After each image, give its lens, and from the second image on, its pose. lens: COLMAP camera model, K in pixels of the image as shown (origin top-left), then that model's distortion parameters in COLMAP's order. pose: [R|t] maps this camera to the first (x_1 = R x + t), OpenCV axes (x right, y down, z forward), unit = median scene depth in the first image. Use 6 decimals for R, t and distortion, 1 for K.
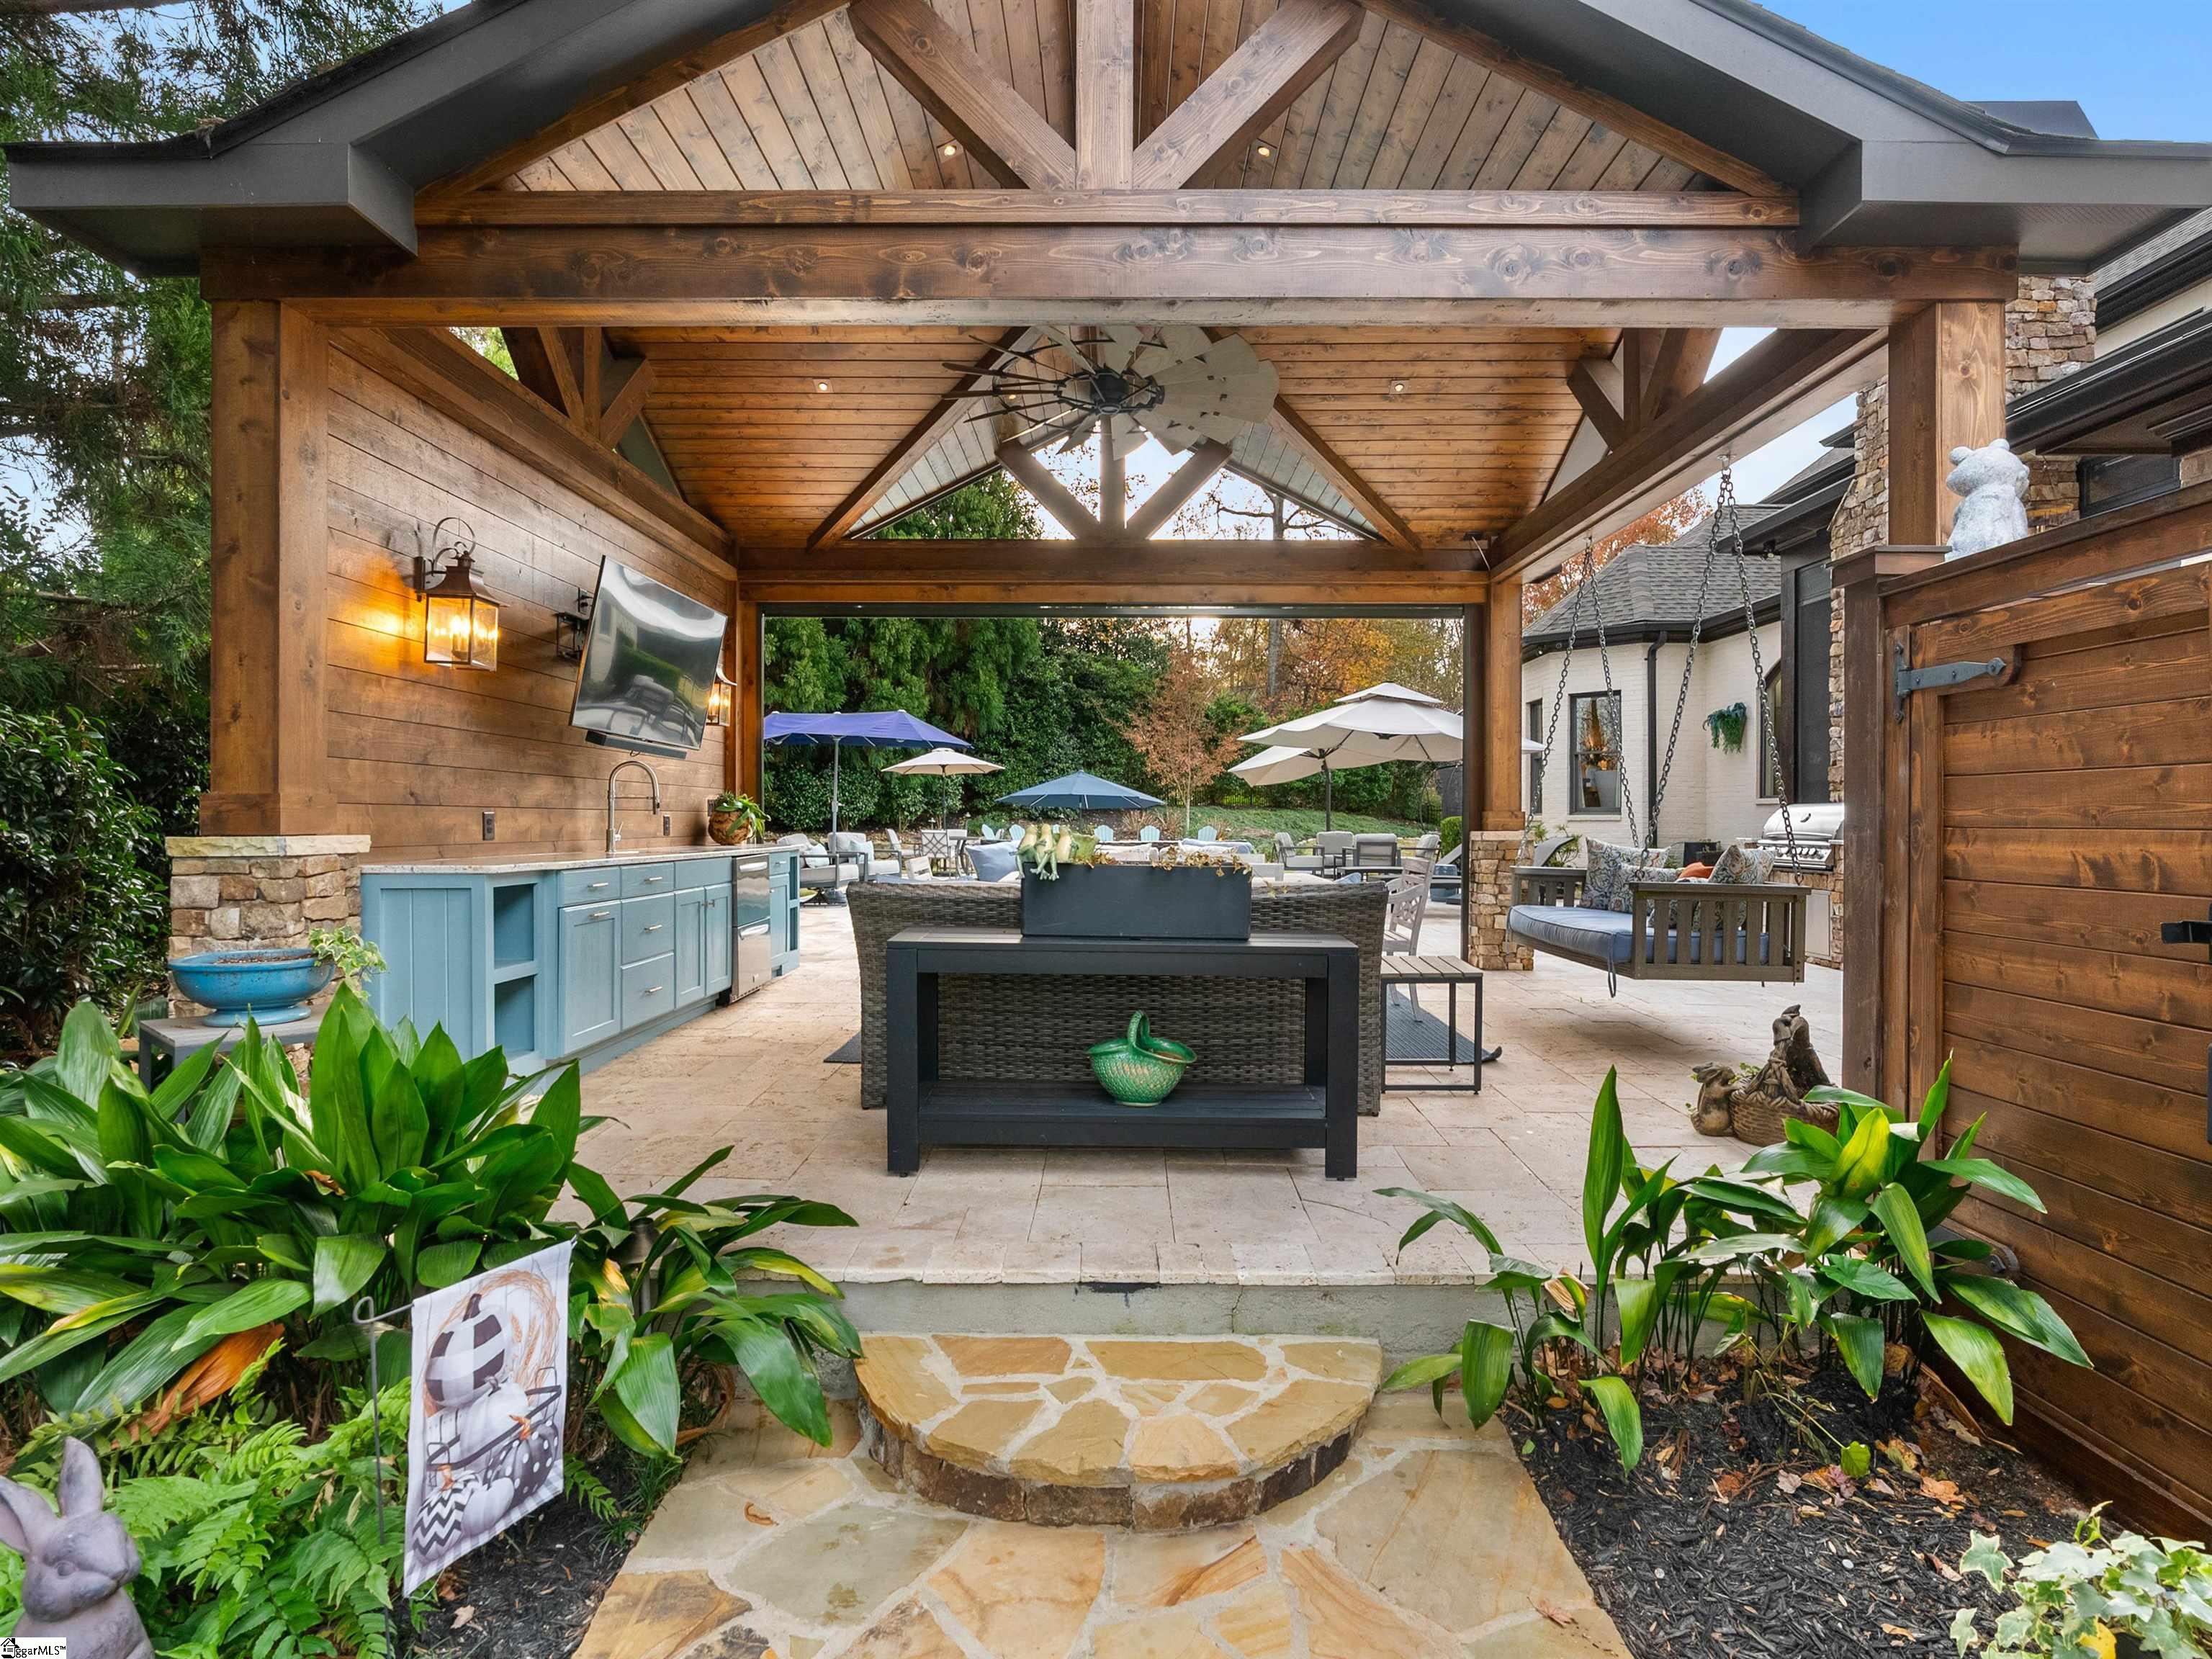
lens RADIAL K [[1135.0, 0, 1110.3], [0, 1135.0, 826.6], [0, 0, 1]] dist [0.002936, 0.002782]
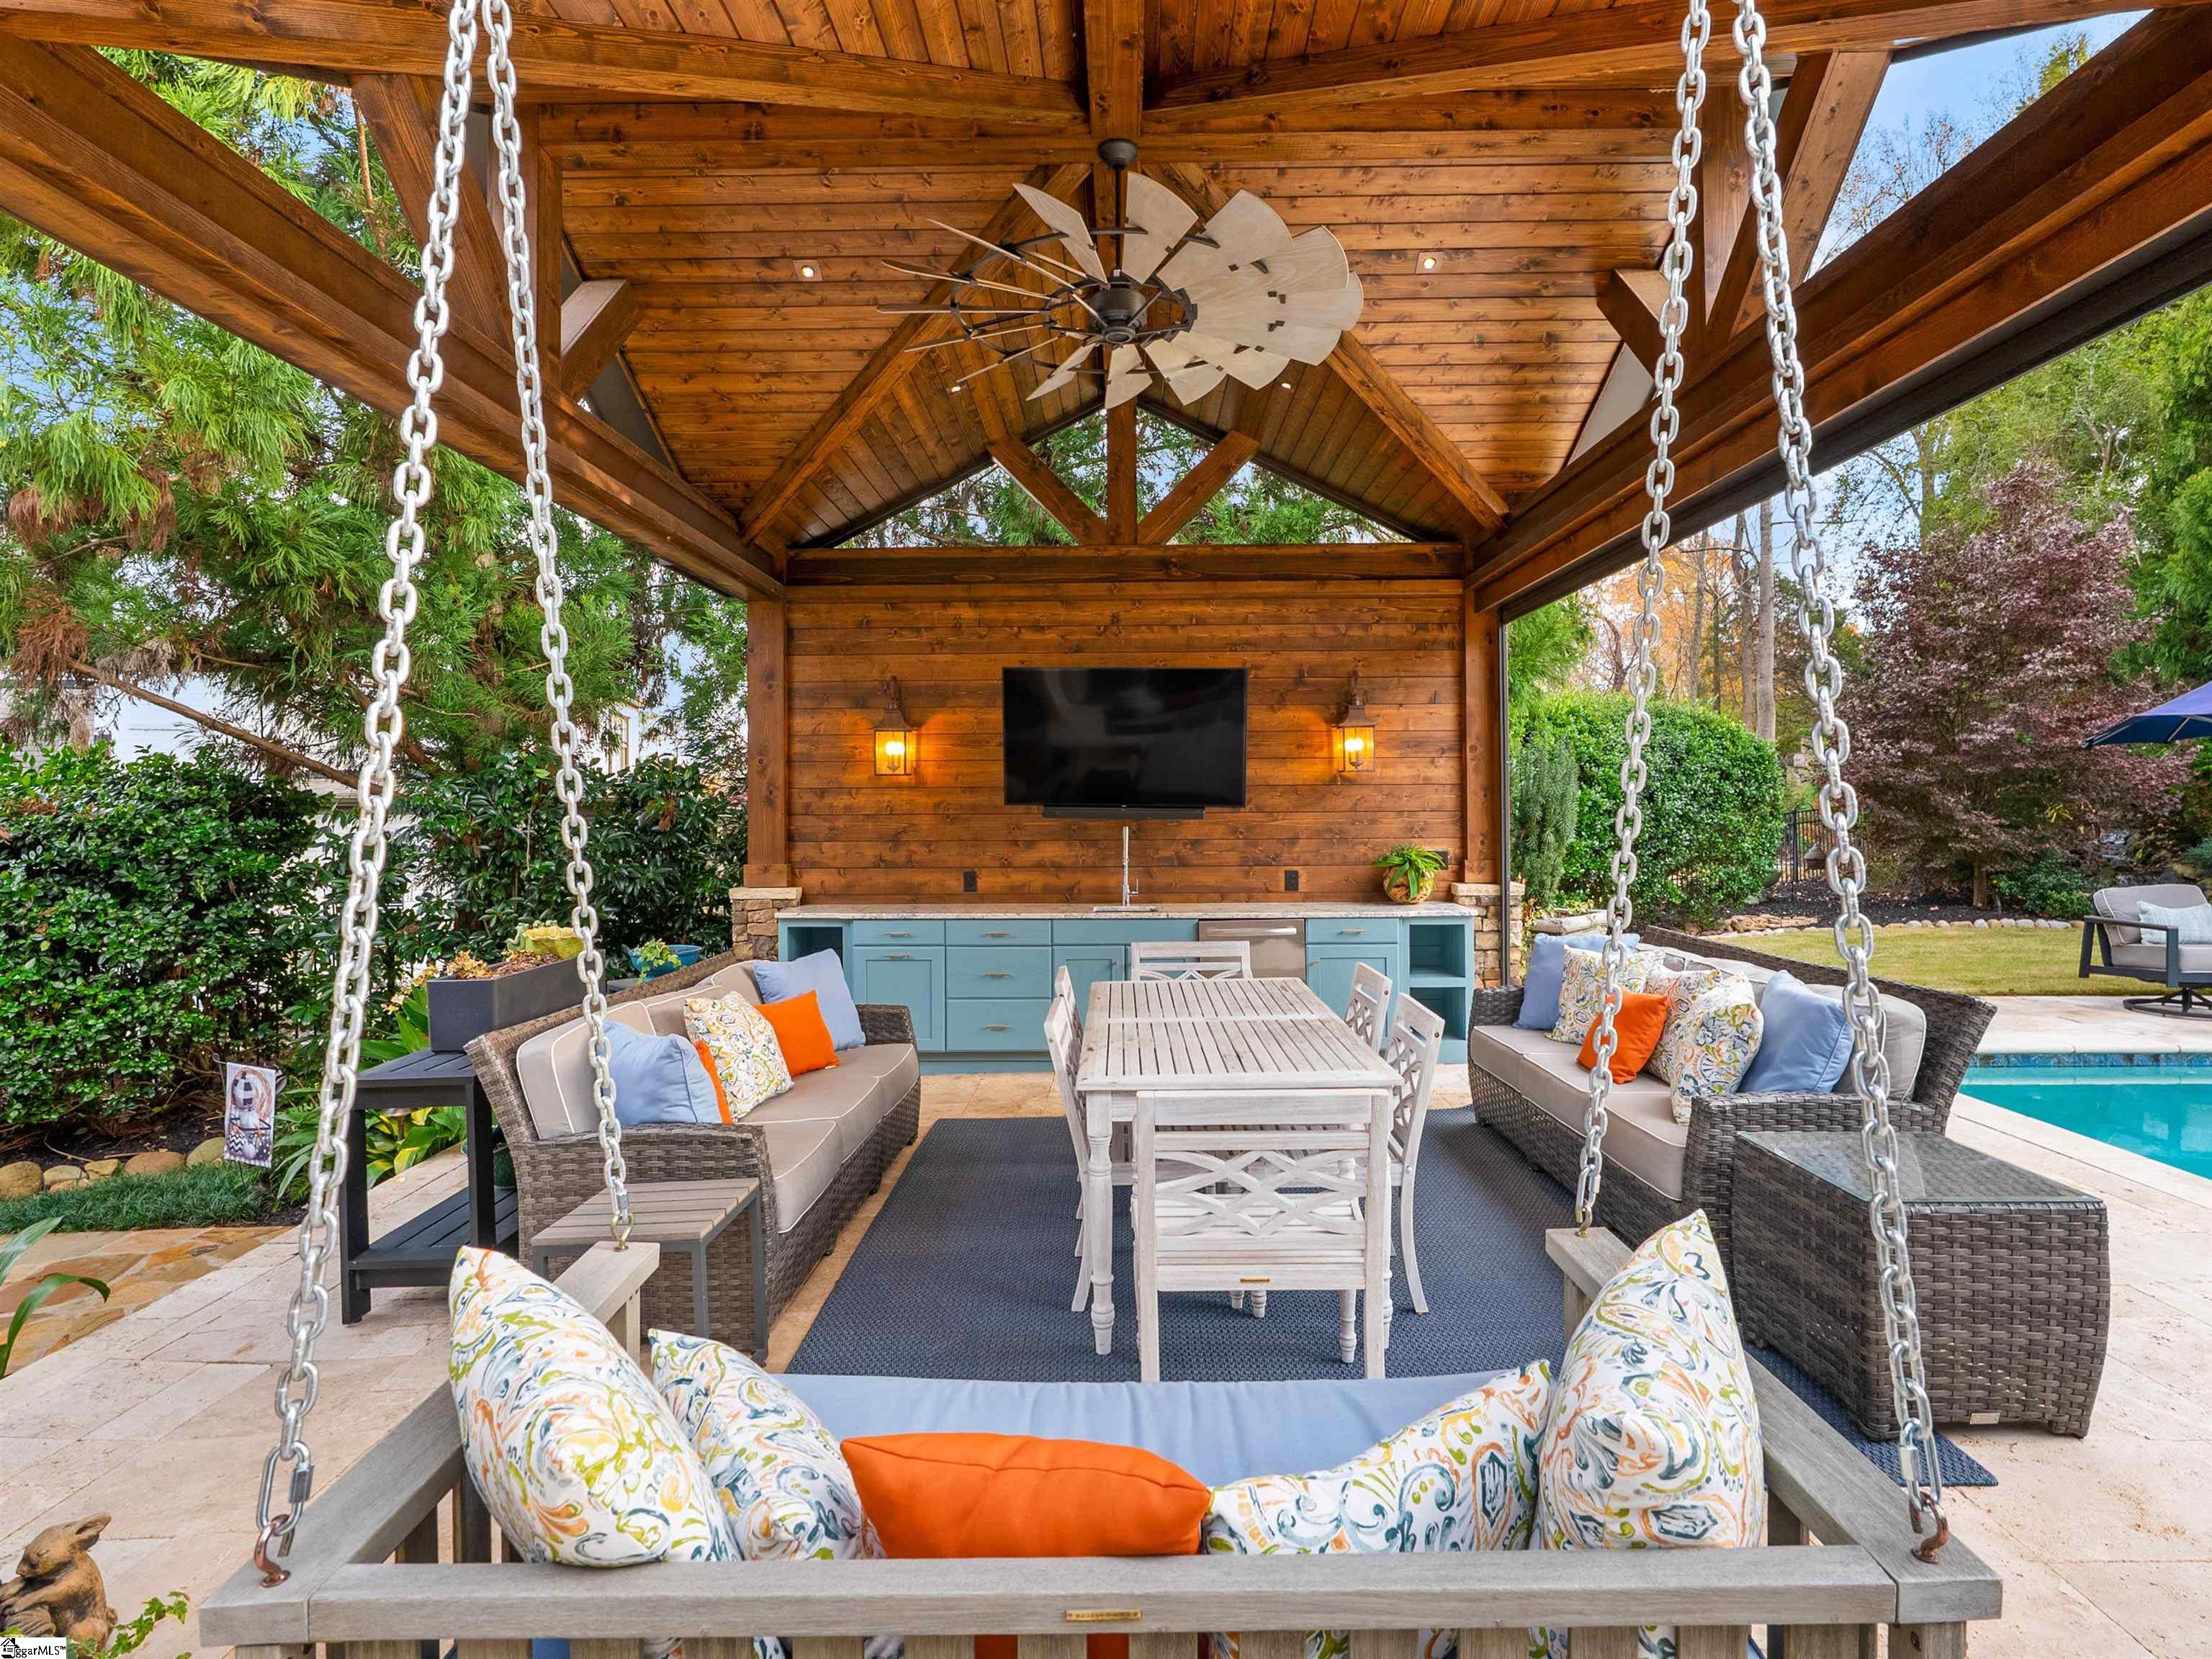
lens RADIAL K [[1135.0, 0, 1105.1], [0, 1135.0, 818.8], [0, 0, 1]] dist [0.002936, 0.002782]
pose [[-0.003666, 0.008927, -0.999953, 0.958531], [0.000691, 0.999960, 0.008925, -0.101961], [0.999993, -0.000658, -0.003672, 1.341262]]
